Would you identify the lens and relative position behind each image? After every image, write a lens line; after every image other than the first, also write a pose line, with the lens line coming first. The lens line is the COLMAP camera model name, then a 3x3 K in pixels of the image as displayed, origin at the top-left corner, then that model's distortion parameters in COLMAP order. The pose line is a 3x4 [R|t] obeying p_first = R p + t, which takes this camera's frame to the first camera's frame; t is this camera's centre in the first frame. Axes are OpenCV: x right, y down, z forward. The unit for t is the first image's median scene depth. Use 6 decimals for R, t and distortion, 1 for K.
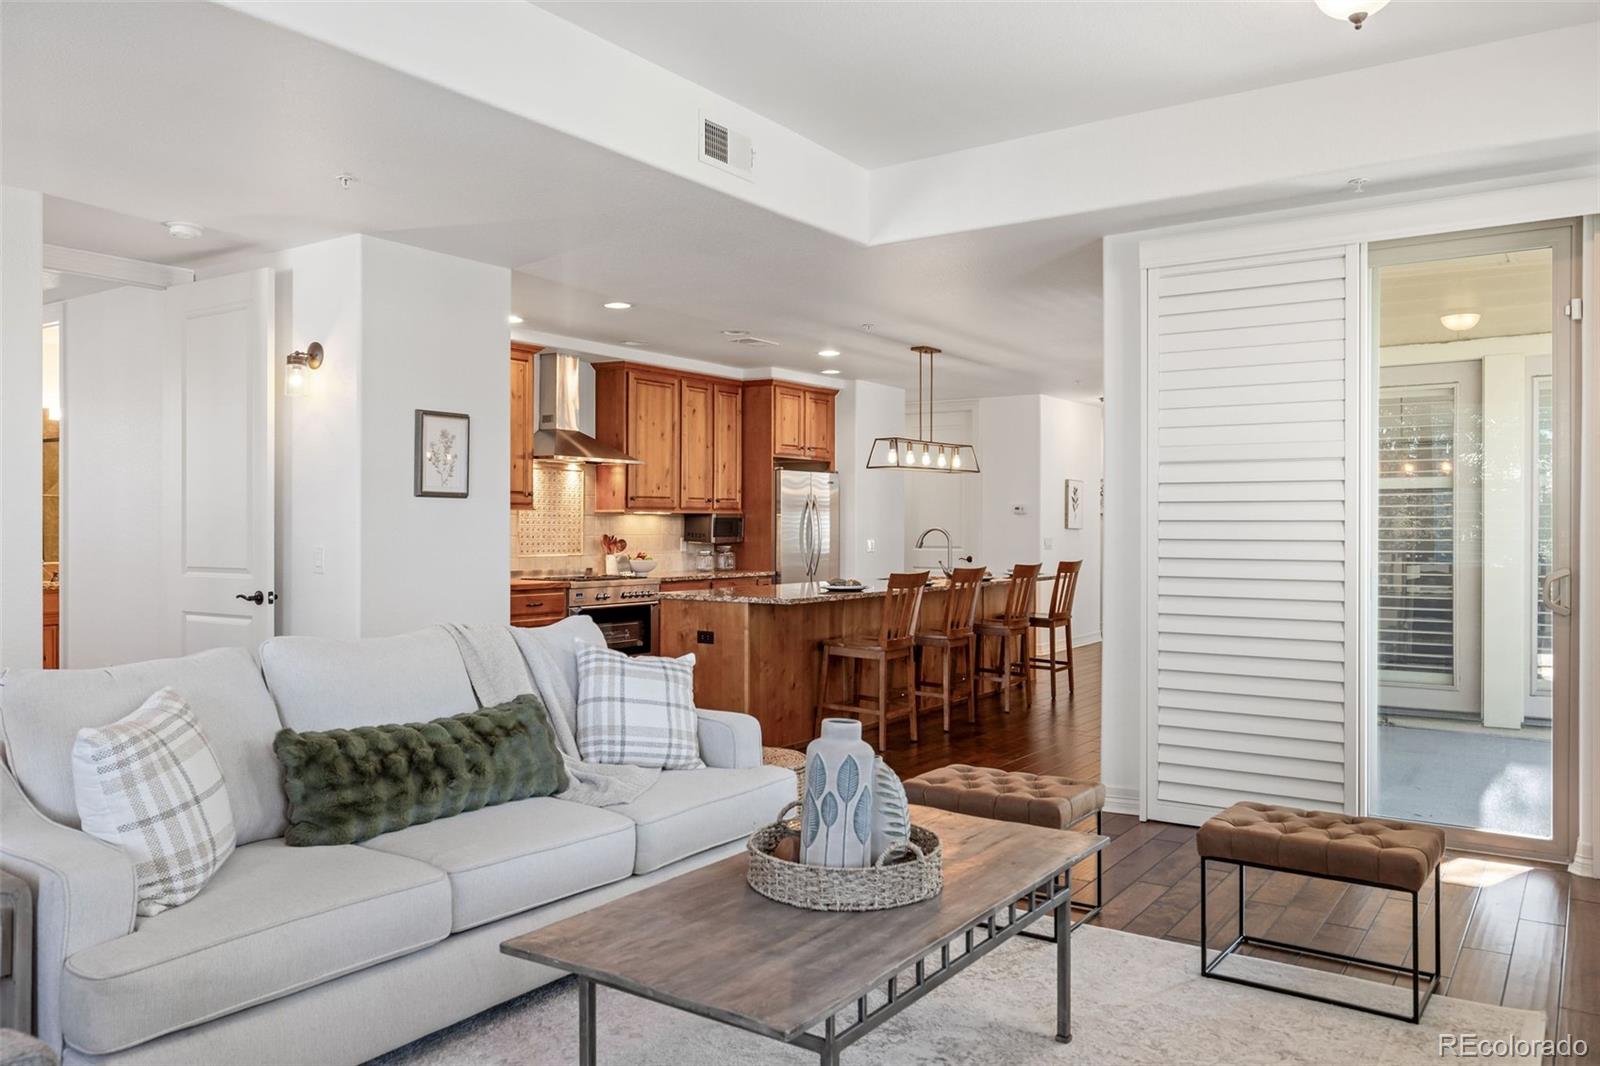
lens RADIAL K [[1178.8, 0, 790.6], [0, 1178.8, 527.8], [0, 0, 1]] dist [0.005123, -0.005799]
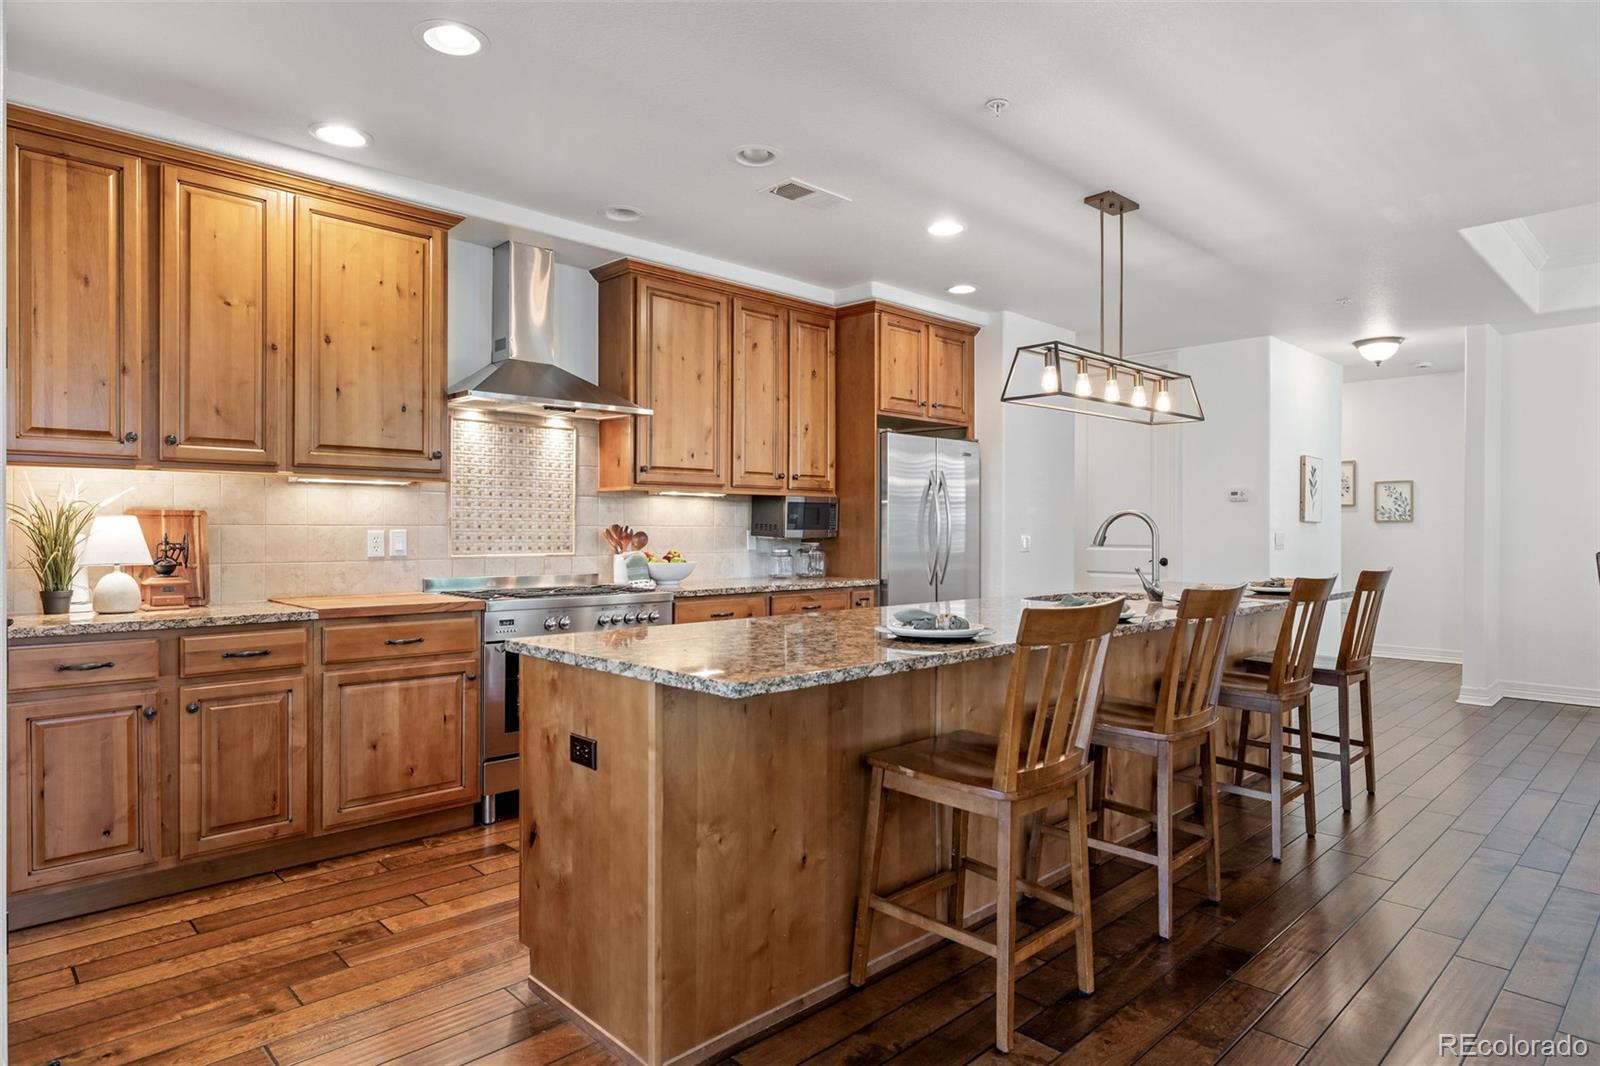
lens RADIAL K [[906.1, 0, 797.8], [0, 906.1, 531.8], [0, 0, 1]] dist [0.001314, 0.000199]
pose [[0.979545, -0.000091, -0.201227, 0.057353], [-0.000014, 1.000000, -0.000524, 0.011395], [0.201227, 0.000516, 0.979544, 0.572008]]
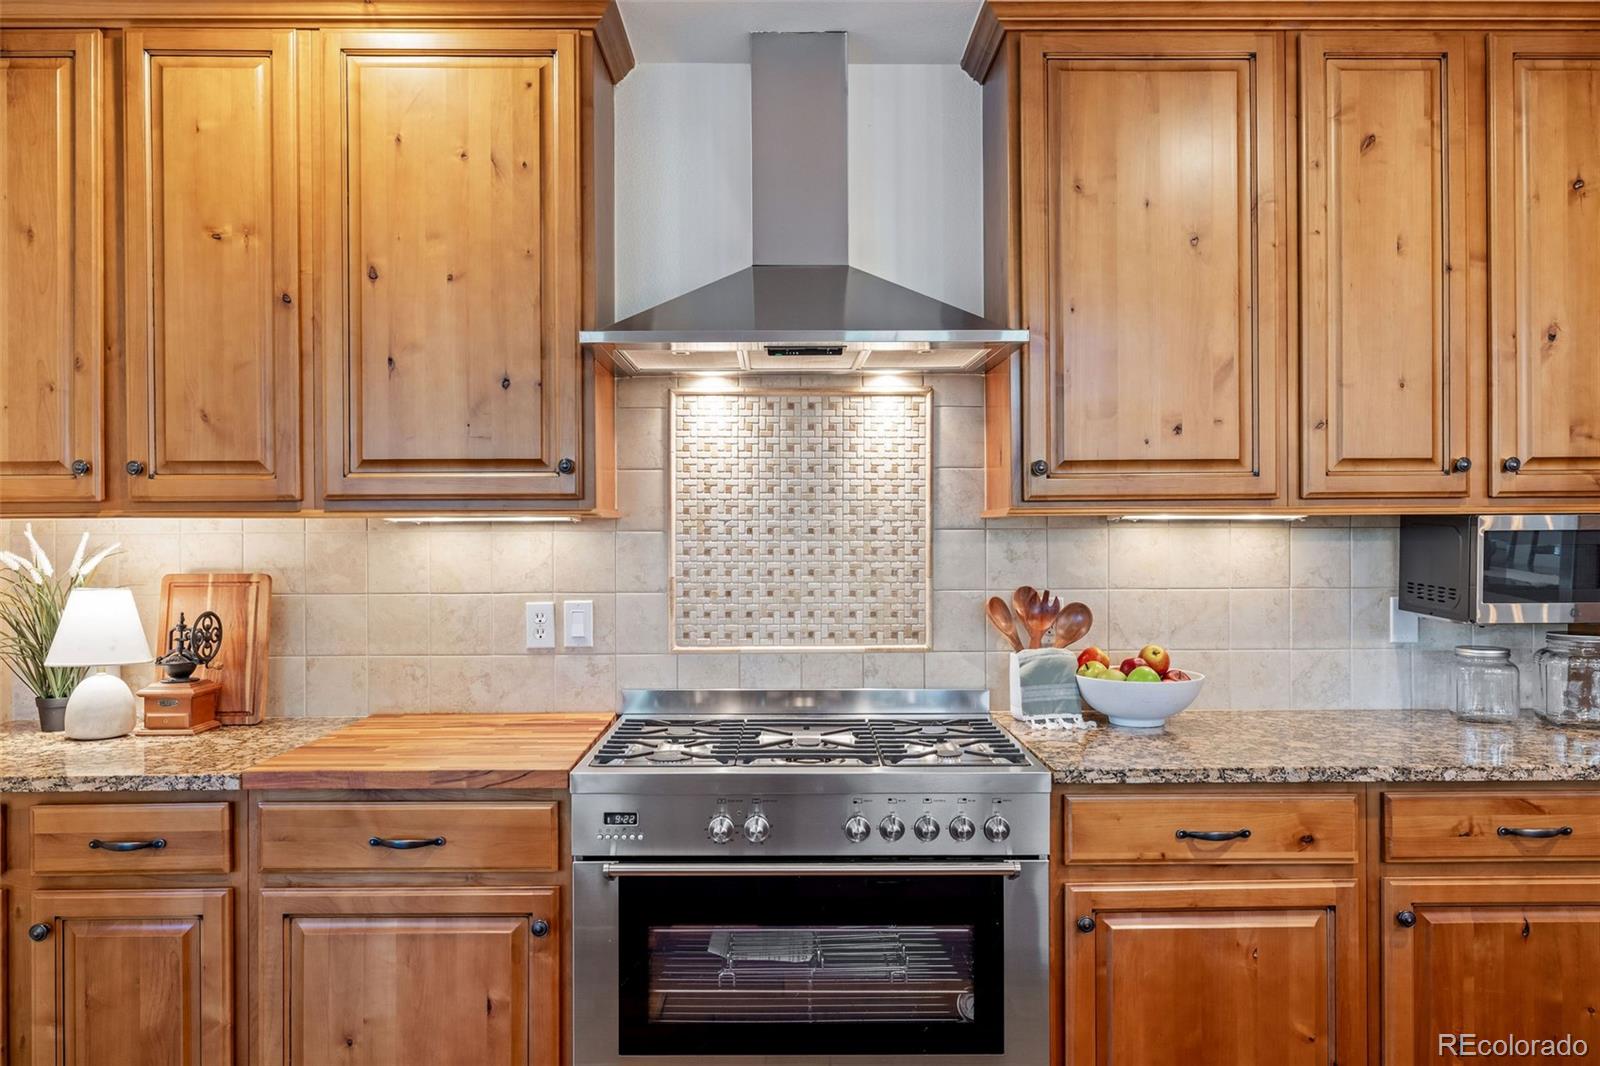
lens RADIAL K [[1083.9, 0, 794.3], [0, 1083.9, 531.8], [0, 0, 1]] dist [0.003708, -0.004291]
pose [[0.576551, -0.007536, -0.817027, 0.054282], [0.004030, 0.999972, -0.006379, -0.008565], [0.817052, 0.000385, 0.576564, 0.874395]]
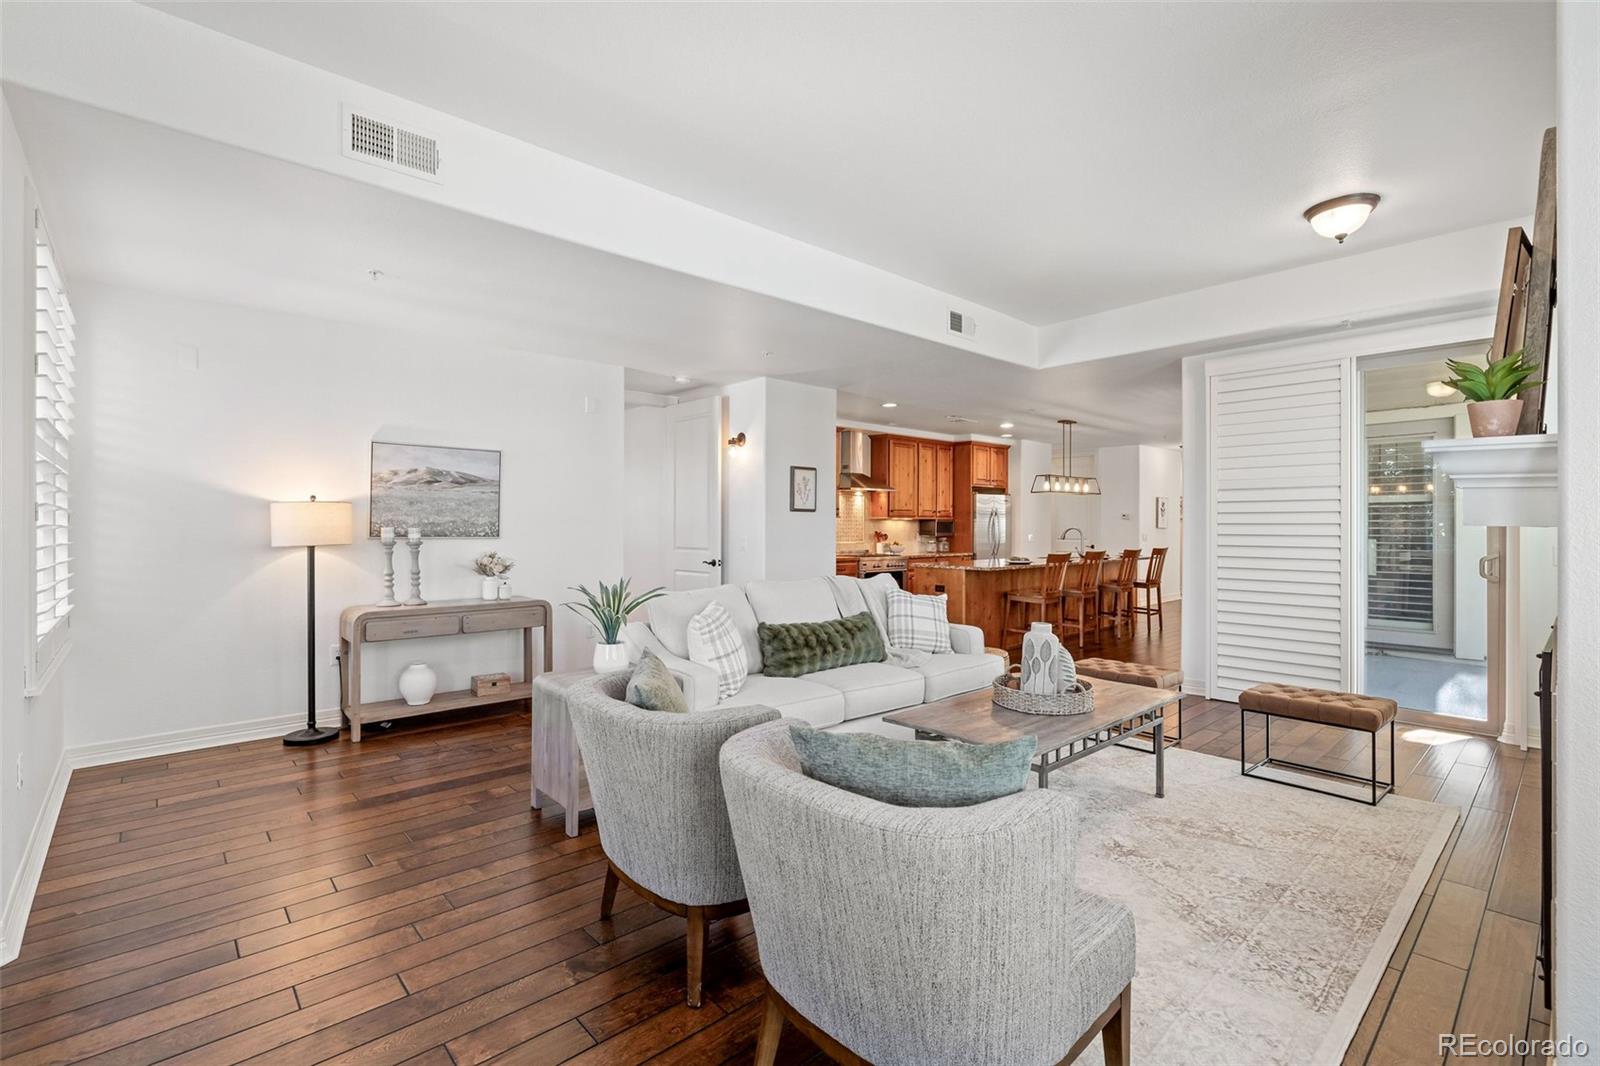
lens RADIAL K [[721.7, 0, 800.3], [0, 721.7, 524.2], [0, 0, 1]] dist [0.001250, 0.001009]
pose [[0.974268, -0.000472, -0.225393, -0.025923], [-0.000480, 0.999991, -0.004168, -0.000396], [0.225393, 0.004169, 0.974259, -0.097829]]
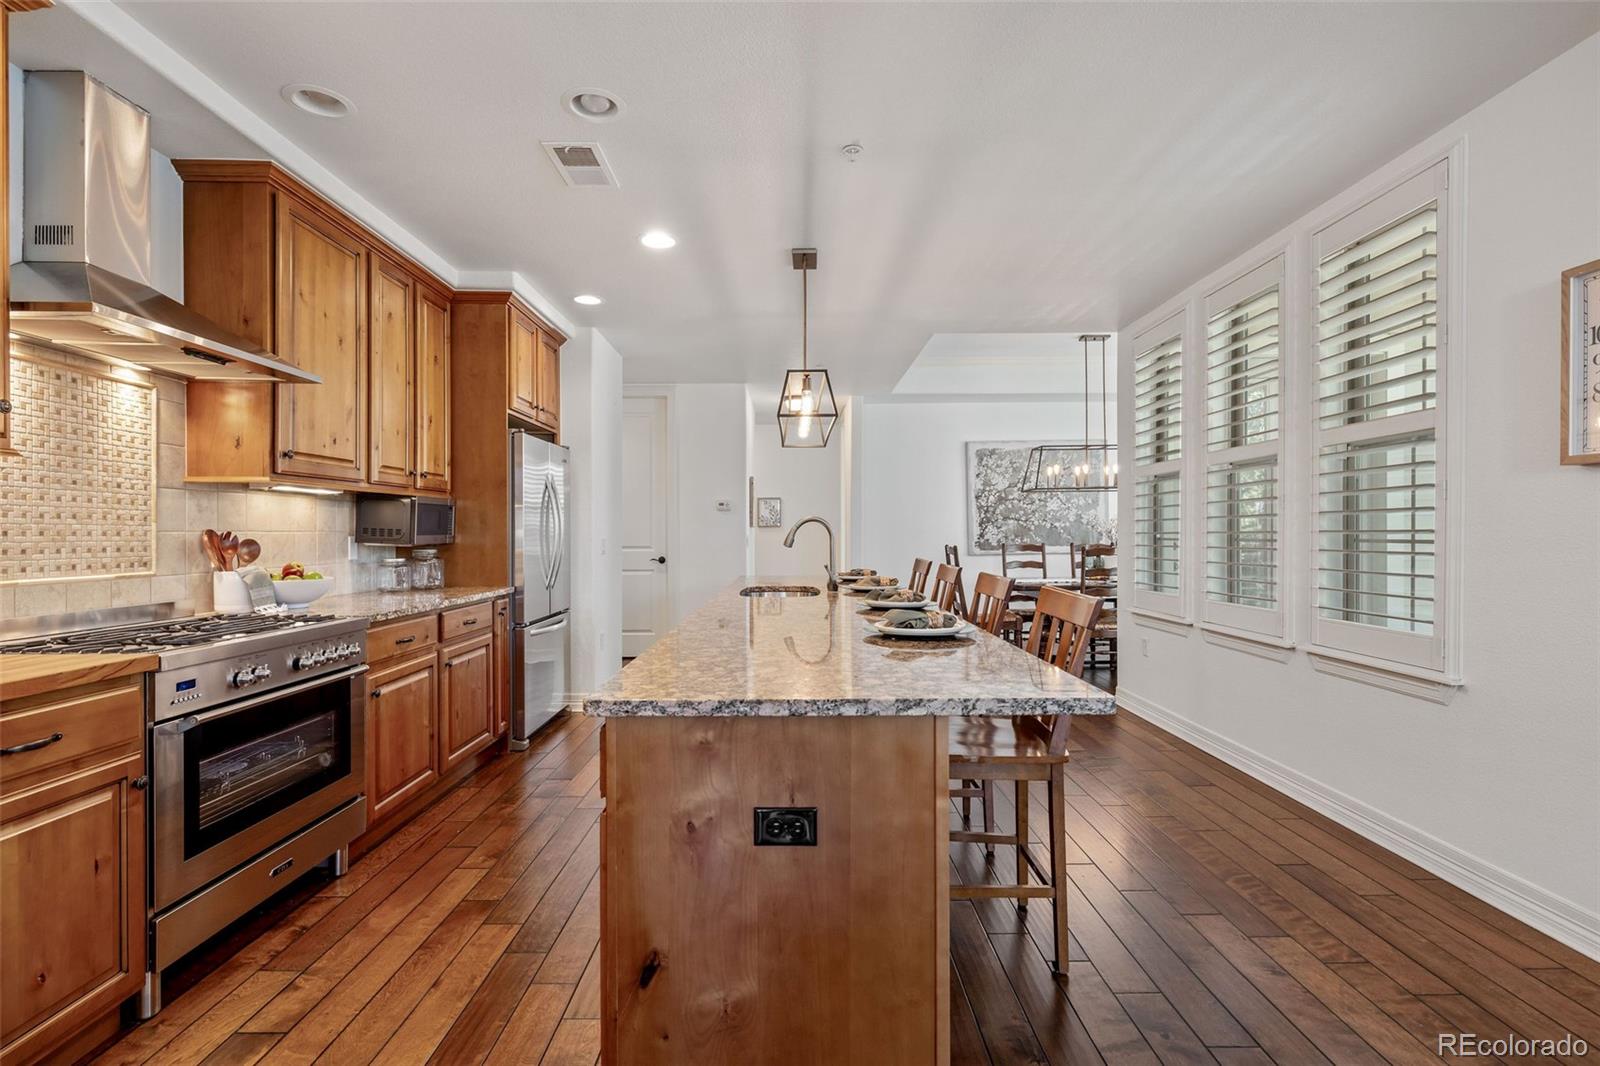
lens RADIAL K [[772.1, 0, 798.1], [0, 772.1, 535.3], [0, 0, 1]] dist [-0.000946, -0.000034]
pose [[0.820894, -0.006391, 0.571045, -0.156985], [0.005990, 0.999979, 0.002582, 0.009811], [-0.571049, 0.001301, 0.820915, 0.677472]]
